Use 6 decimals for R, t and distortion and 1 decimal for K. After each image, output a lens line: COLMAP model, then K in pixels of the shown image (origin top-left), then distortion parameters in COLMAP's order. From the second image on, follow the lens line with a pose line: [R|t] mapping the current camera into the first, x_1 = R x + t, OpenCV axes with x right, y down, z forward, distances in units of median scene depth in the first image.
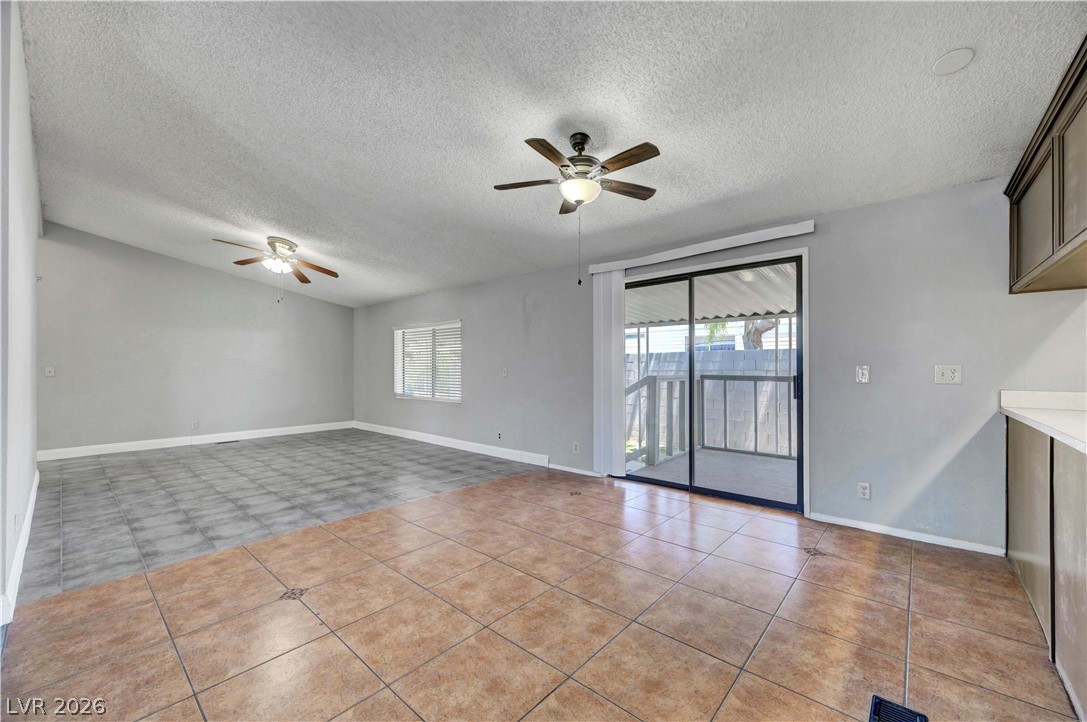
lens RADIAL K [[429.5, 0, 549.4], [0, 429.5, 367.2], [0, 0, 1]] dist [-0.001438, -0.000530]
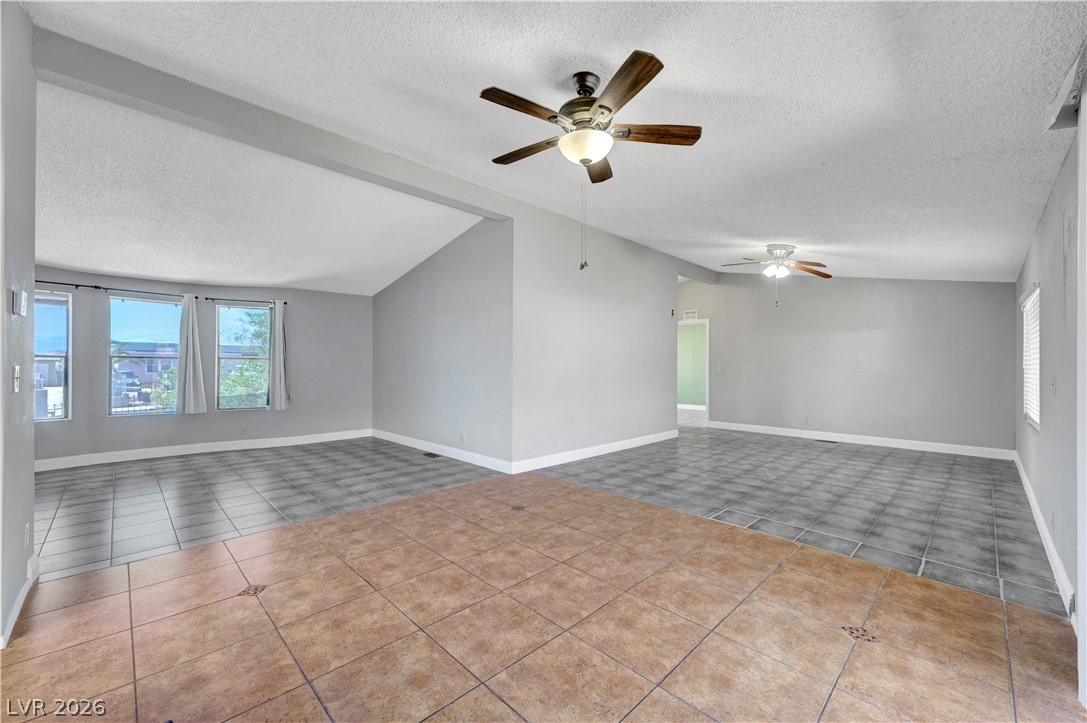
lens RADIAL K [[429.5, 0, 536.8], [0, 429.5, 367.1], [0, 0, 1]] dist [-0.001438, -0.000530]
pose [[-0.084872, 0.004070, -0.996384, 0.590001], [-0.001303, 0.999990, 0.004196, -0.013246], [0.996391, 0.001654, -0.084866, 0.682398]]
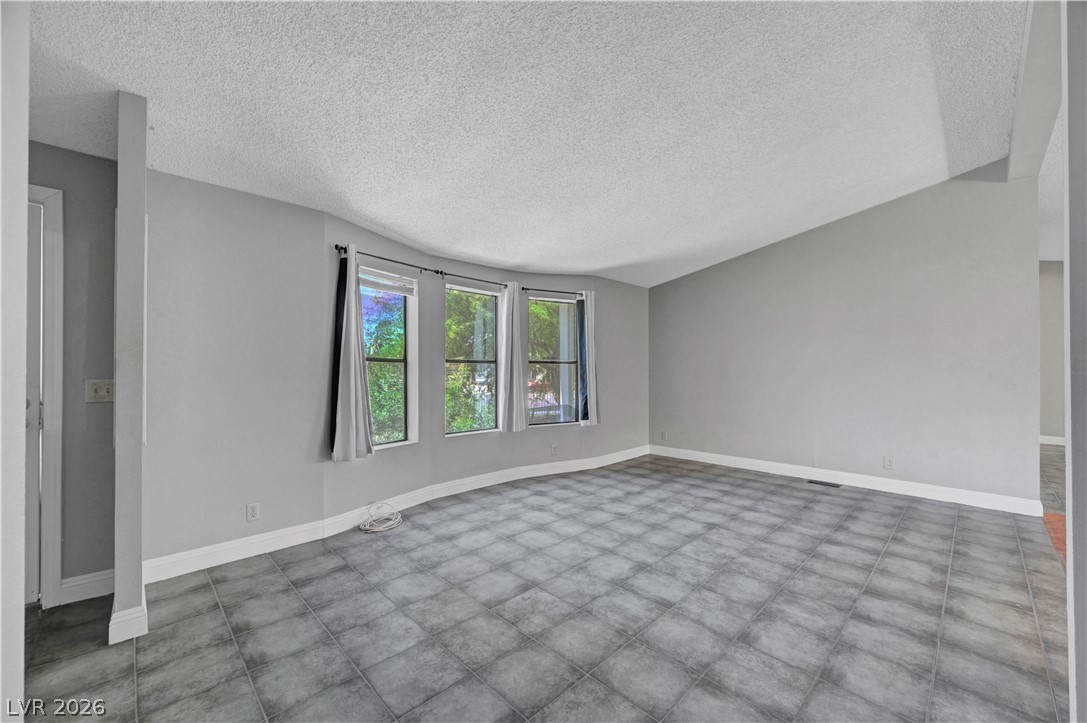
lens RADIAL K [[429.5, 0, 537.9], [0, 429.5, 360.6], [0, 0, 1]] dist [-0.001438, -0.000530]
pose [[-0.092971, -0.014428, -0.995564, 0.388101], [0.001150, 0.999893, -0.014598, -0.022959], [0.995668, -0.002502, -0.092944, -0.489999]]
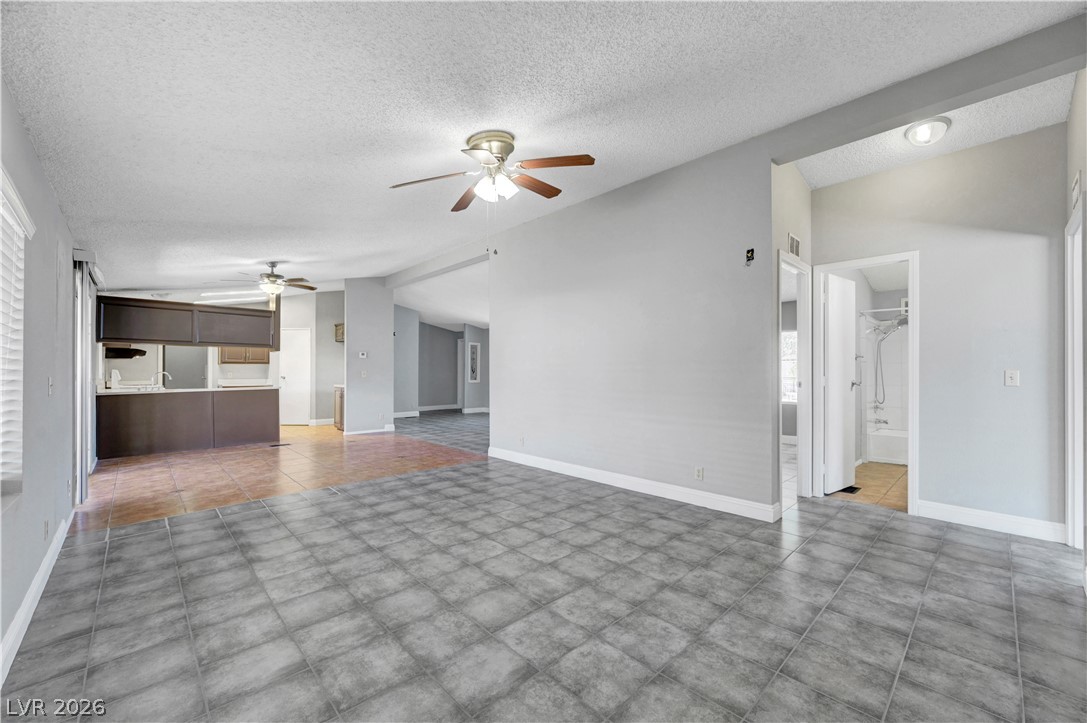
lens RADIAL K [[429.5, 0, 554.2], [0, 429.5, 368.6], [0, 0, 1]] dist [-0.001438, -0.000530]
pose [[-0.997100, 0.009660, 0.075486, -0.996005], [0.009367, 0.999947, -0.004231, -0.005323], [-0.075523, -0.003511, -0.997138, 2.049888]]
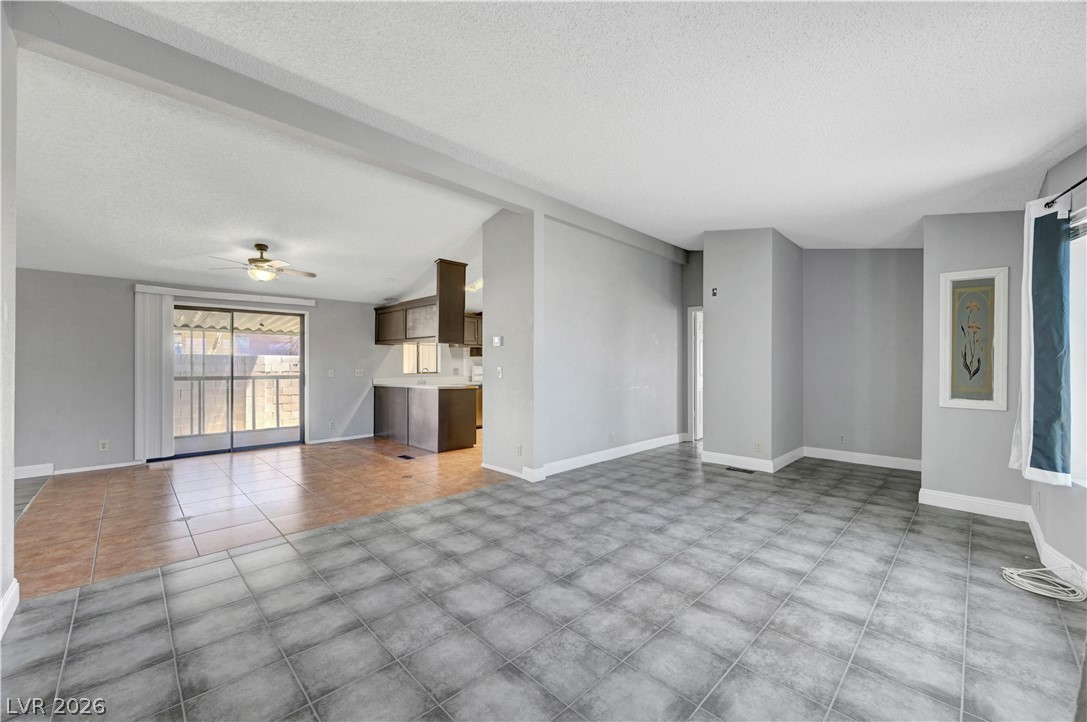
lens RADIAL K [[429.5, 0, 543.1], [0, 429.5, 366.5], [0, 0, 1]] dist [-0.001438, -0.000530]
pose [[0.081812, 0.003758, 0.996641, -1.146486], [0.000993, 0.999992, -0.003852, -0.008207], [-0.996647, 0.001305, 0.081808, -0.237834]]
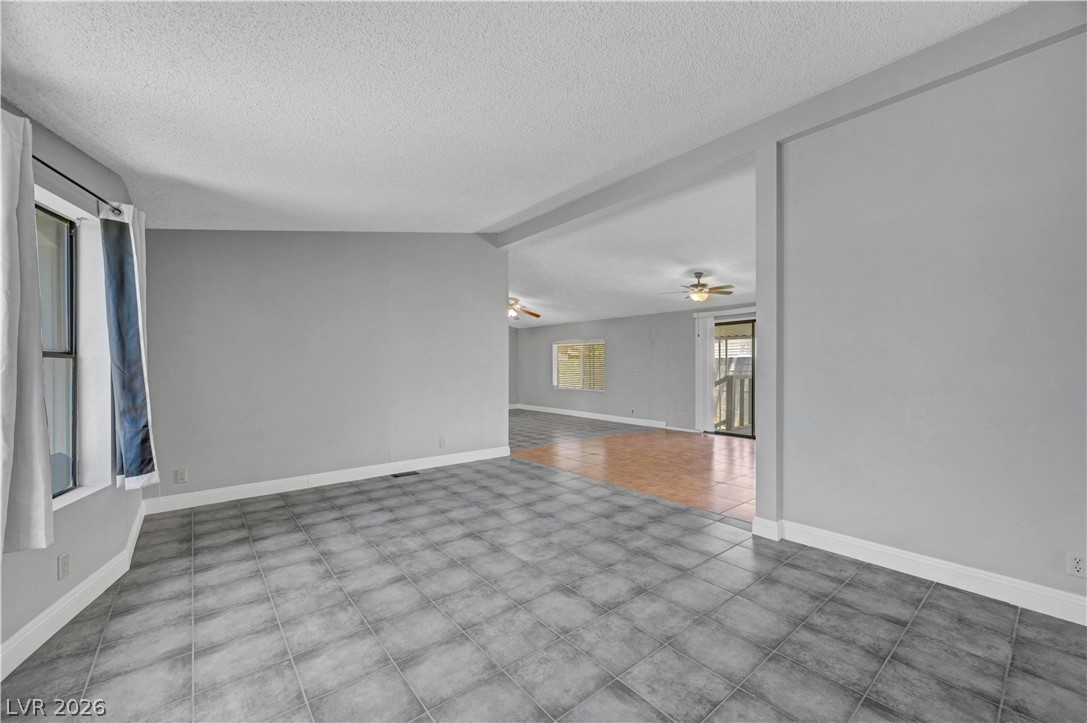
lens RADIAL K [[429.5, 0, 548.0], [0, 429.5, 367.9], [0, 0, 1]] dist [-0.001438, -0.000530]
pose [[0.986288, 0.003258, -0.165003, -0.242778], [-0.002241, 0.999977, 0.006349, -0.024579], [0.165020, -0.005892, 0.986273, -1.001551]]
